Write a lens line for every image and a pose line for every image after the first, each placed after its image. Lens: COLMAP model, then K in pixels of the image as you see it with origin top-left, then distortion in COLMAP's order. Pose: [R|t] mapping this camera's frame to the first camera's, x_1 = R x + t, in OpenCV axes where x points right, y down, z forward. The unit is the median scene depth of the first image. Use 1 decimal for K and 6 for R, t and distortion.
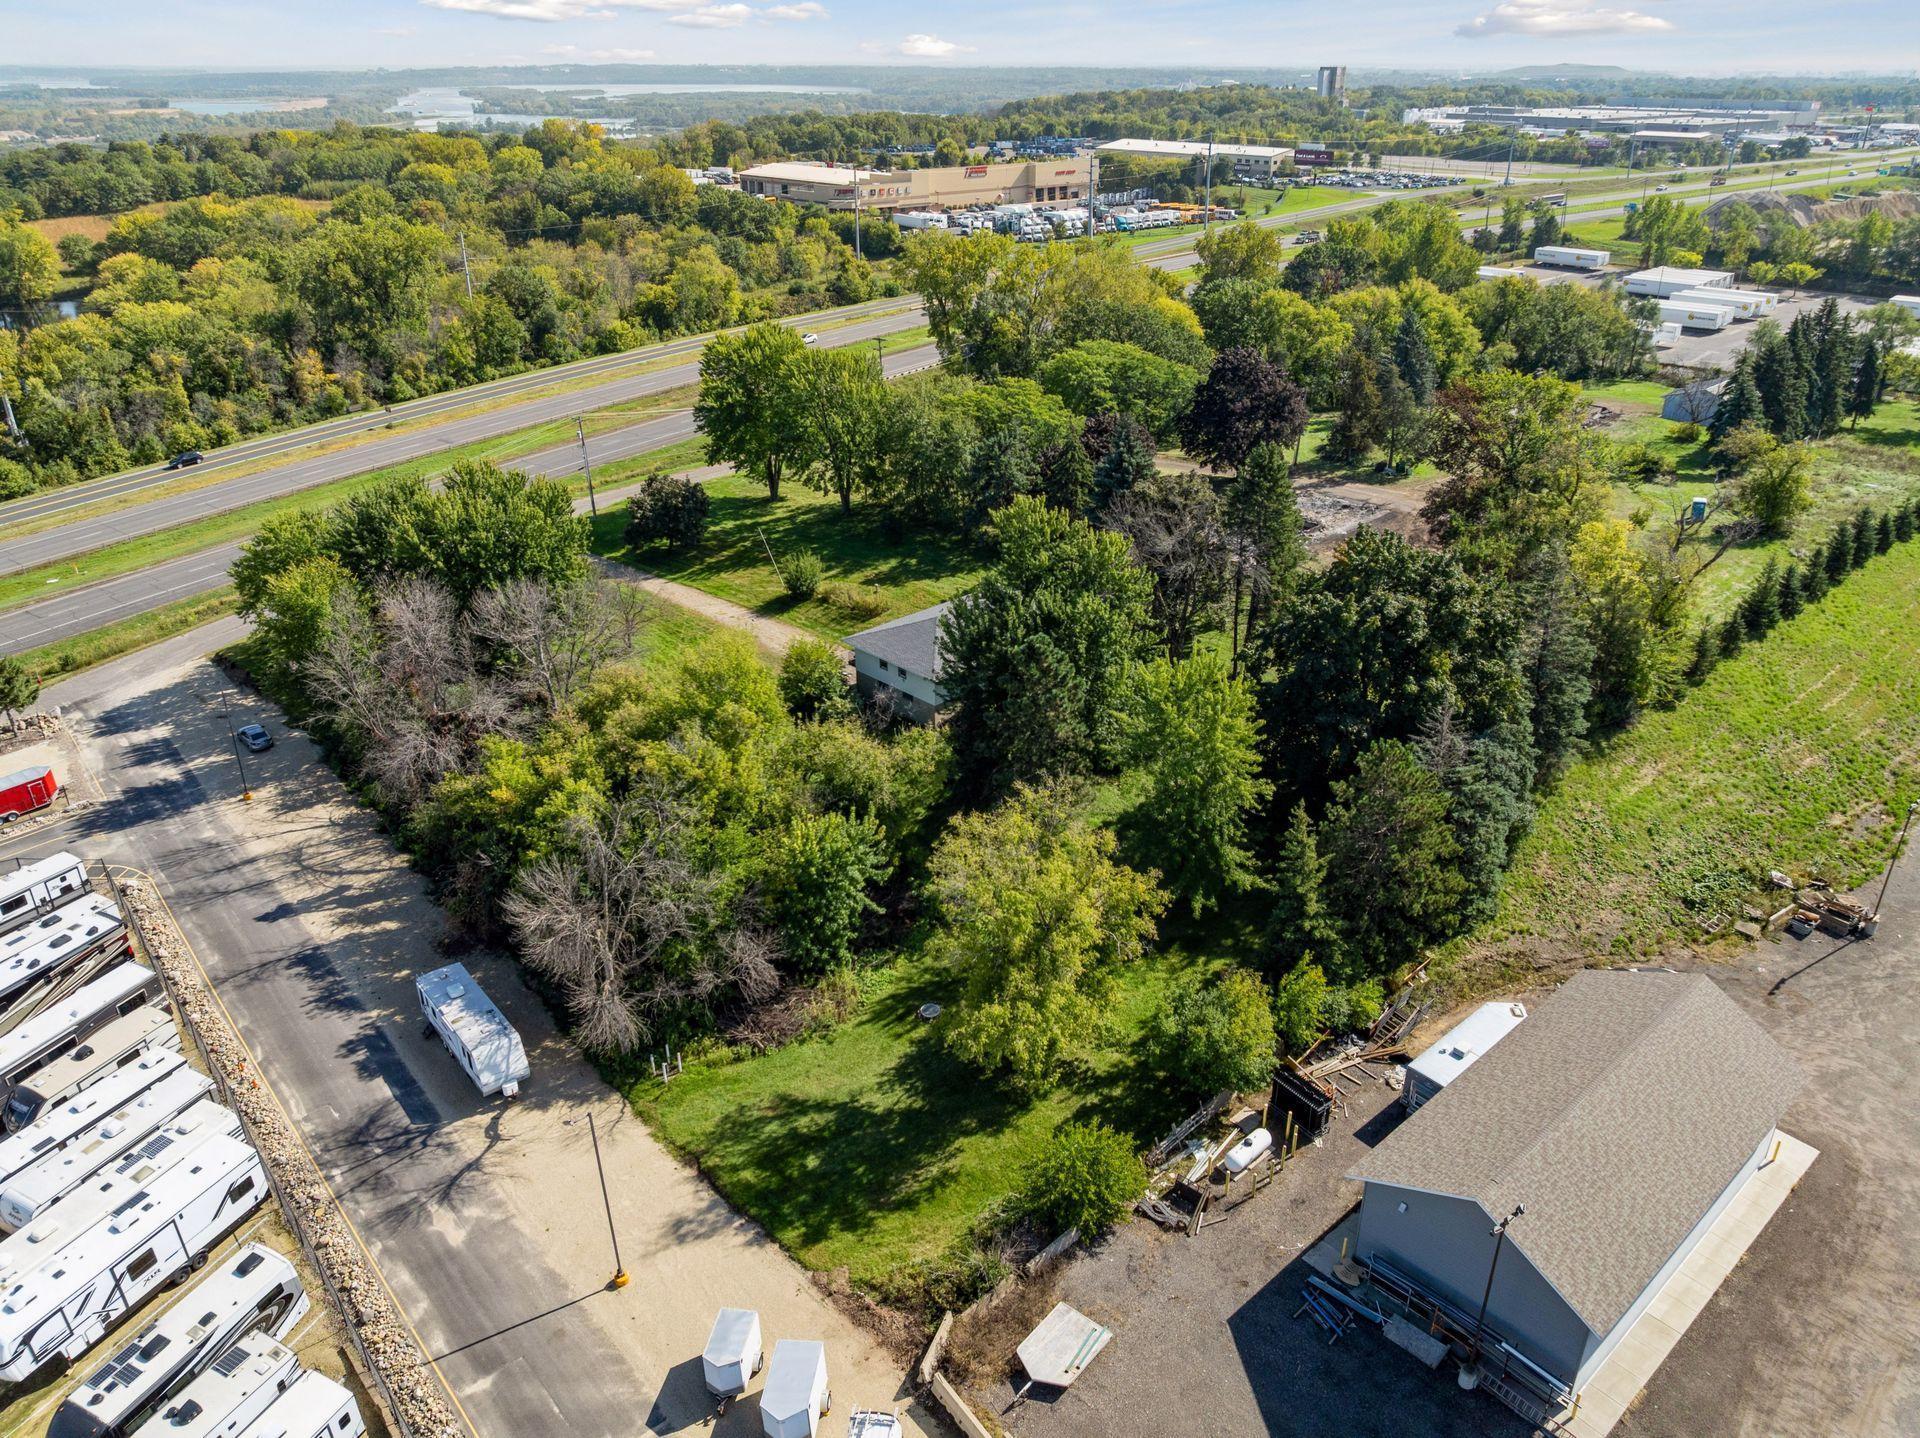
lens RADIAL K [[1341.3, 0, 982.4], [0, 1341.3, 718.8], [0, 0, 1]] dist [-0.074684, 0.050379]
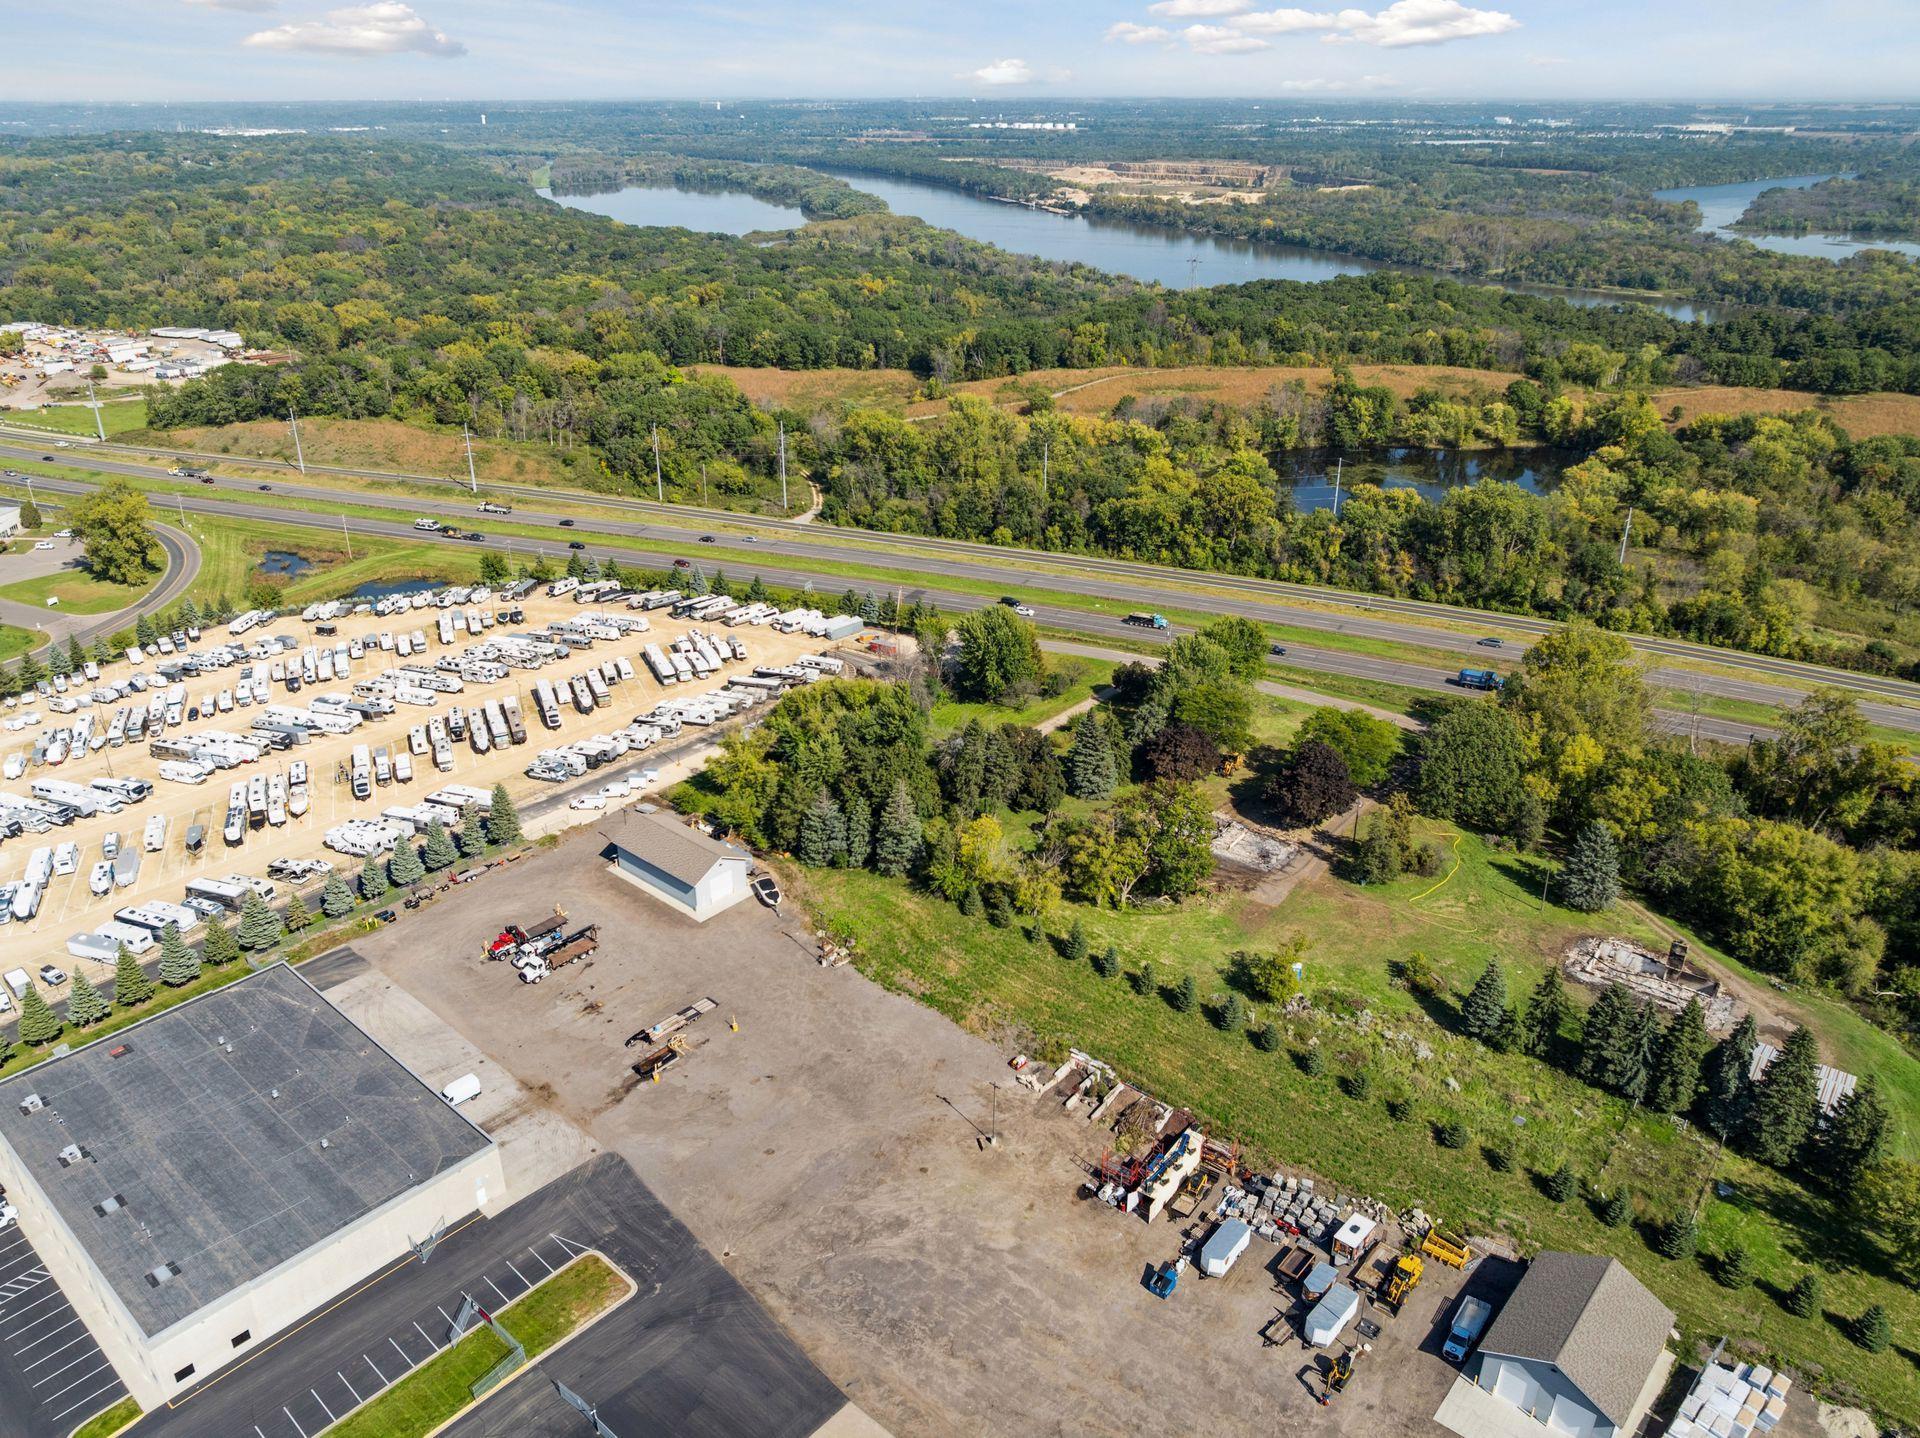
lens RADIAL K [[1366.8, 0, 960.0], [0, 1366.8, 719.0], [0, 0, 1]] dist [-0.014970, -0.005551]
pose [[0.121550, 0.406757, -0.905414, 2.510416], [-0.442426, 0.838753, 0.317415, -0.999324], [0.888529, 0.361997, 0.281911, 0.338937]]
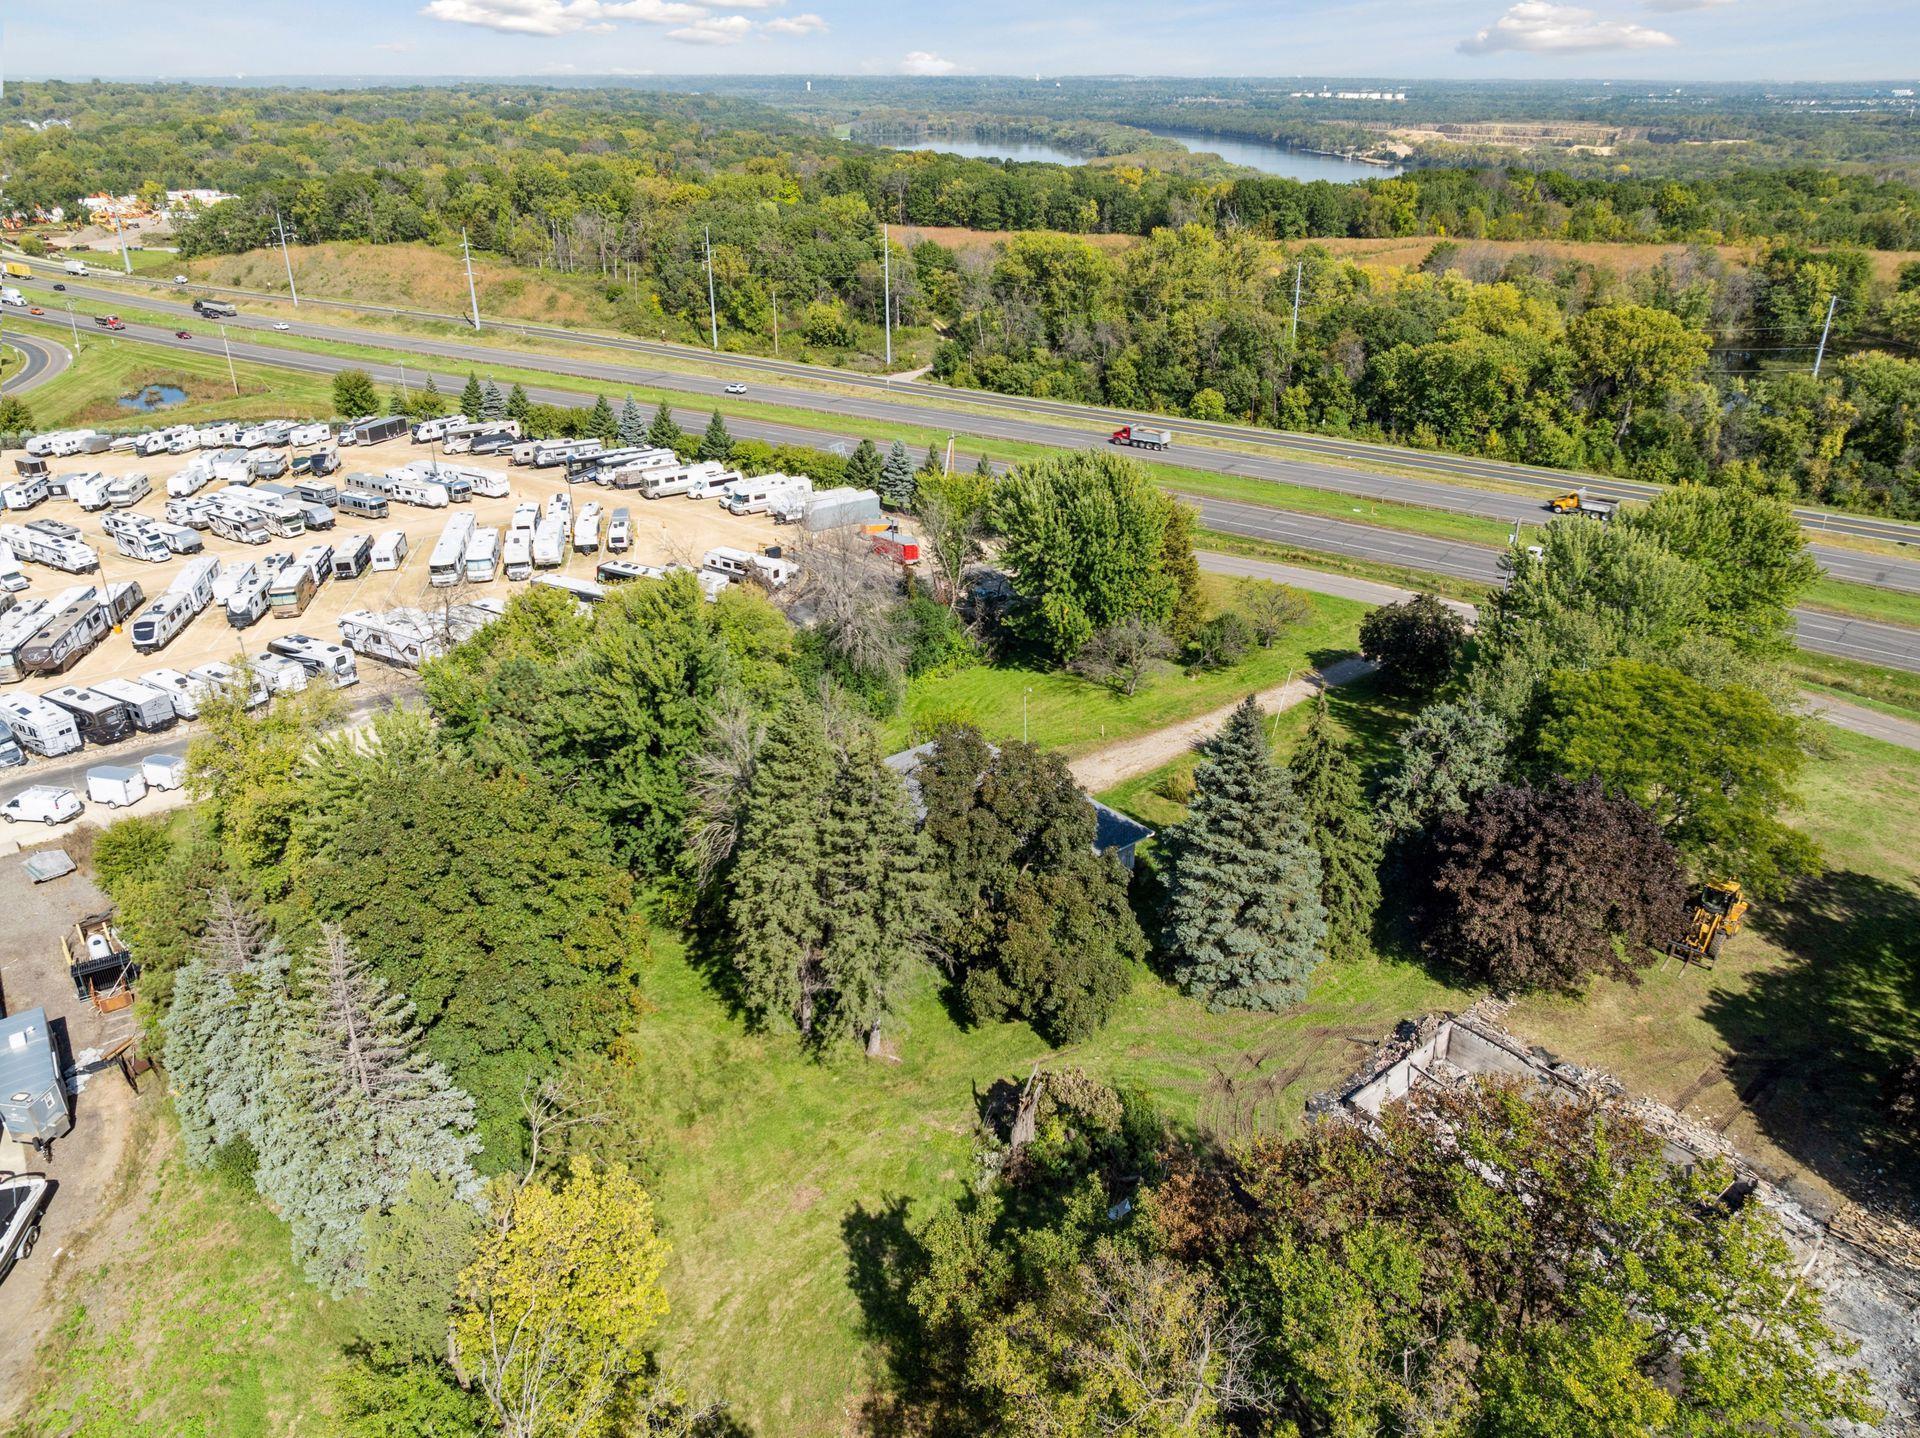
lens RADIAL K [[1347.9, 0, 971.9], [0, 1347.9, 710.9], [0, 0, 1]] dist [-0.025838, 0.007387]
pose [[-0.088011, 0.417402, -0.904450, 0.833121], [-0.441814, 0.797420, 0.411001, -0.524347], [0.892779, 0.435771, 0.114232, 1.082106]]
